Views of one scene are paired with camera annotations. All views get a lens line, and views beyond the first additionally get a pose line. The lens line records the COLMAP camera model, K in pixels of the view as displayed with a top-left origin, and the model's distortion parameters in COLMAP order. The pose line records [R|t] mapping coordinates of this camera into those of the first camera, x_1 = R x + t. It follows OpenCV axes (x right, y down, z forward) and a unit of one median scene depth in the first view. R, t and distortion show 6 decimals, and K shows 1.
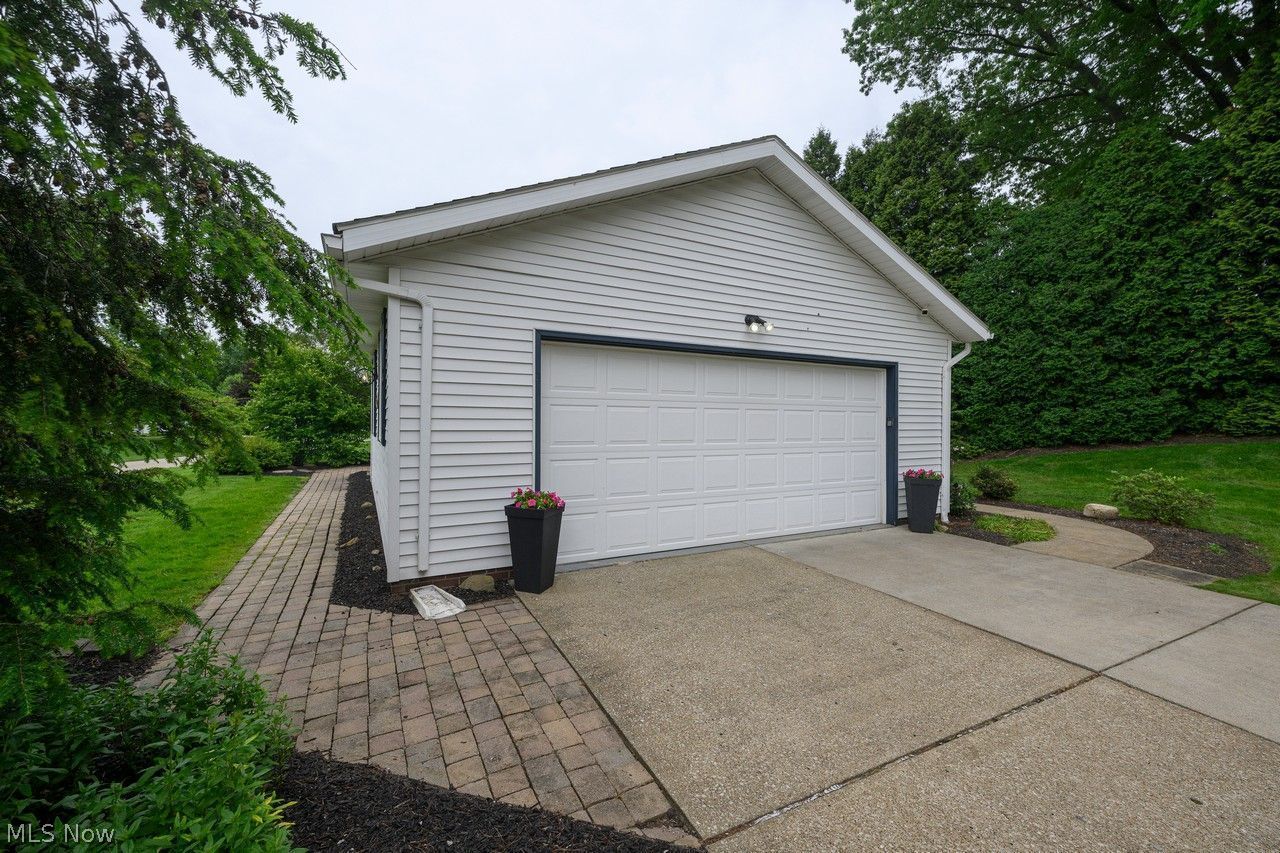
lens RADIAL K [[503.2, 0, 635.9], [0, 503.2, 422.3], [0, 0, 1]] dist [-0.000012, -0.000365]
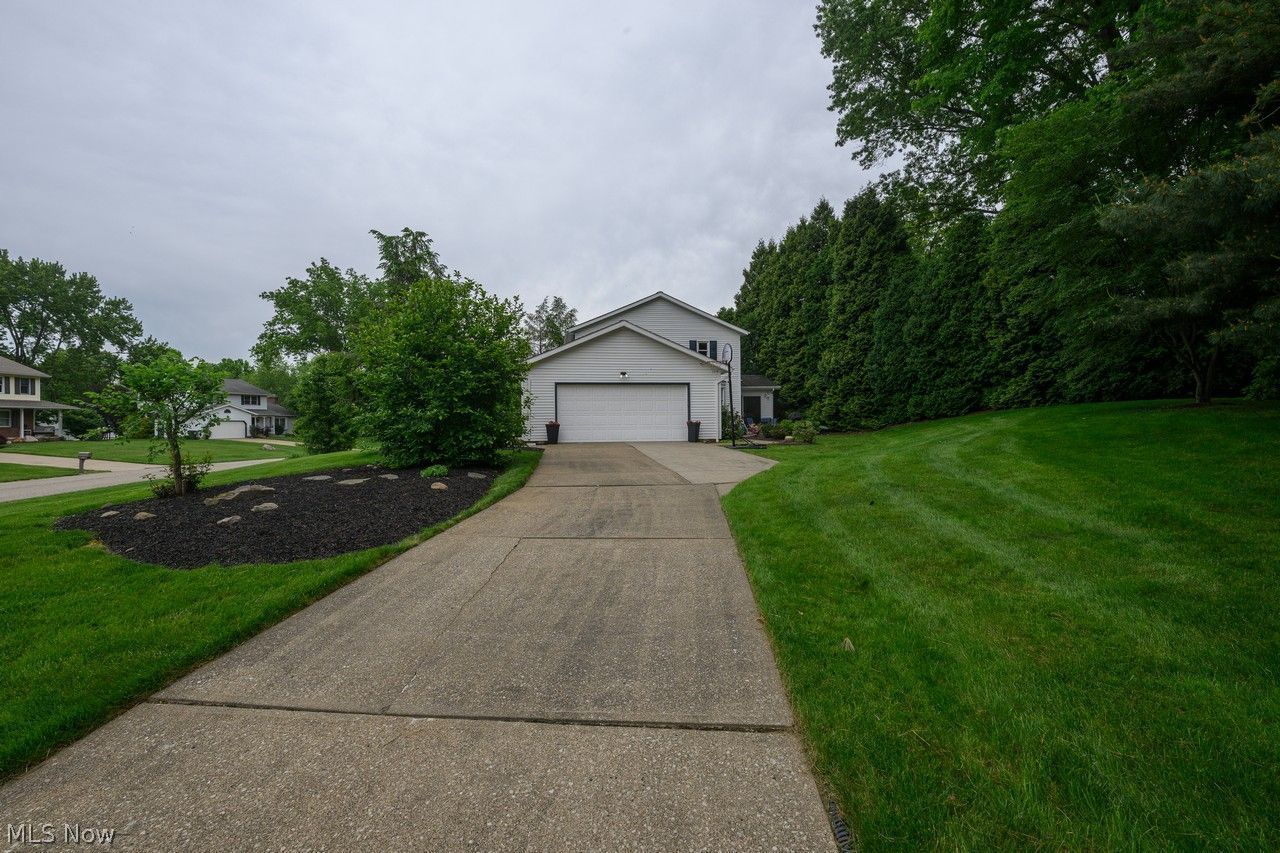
lens RADIAL K [[552.1, 0, 641.4], [0, 552.1, 423.5], [0, 0, 1]] dist [-0.000254, -0.000008]
pose [[0.944545, -0.016022, -0.327992, 0.656104], [0.014584, 0.999870, -0.006844, 0.063999], [0.328059, 0.001681, 0.944656, -1.018066]]
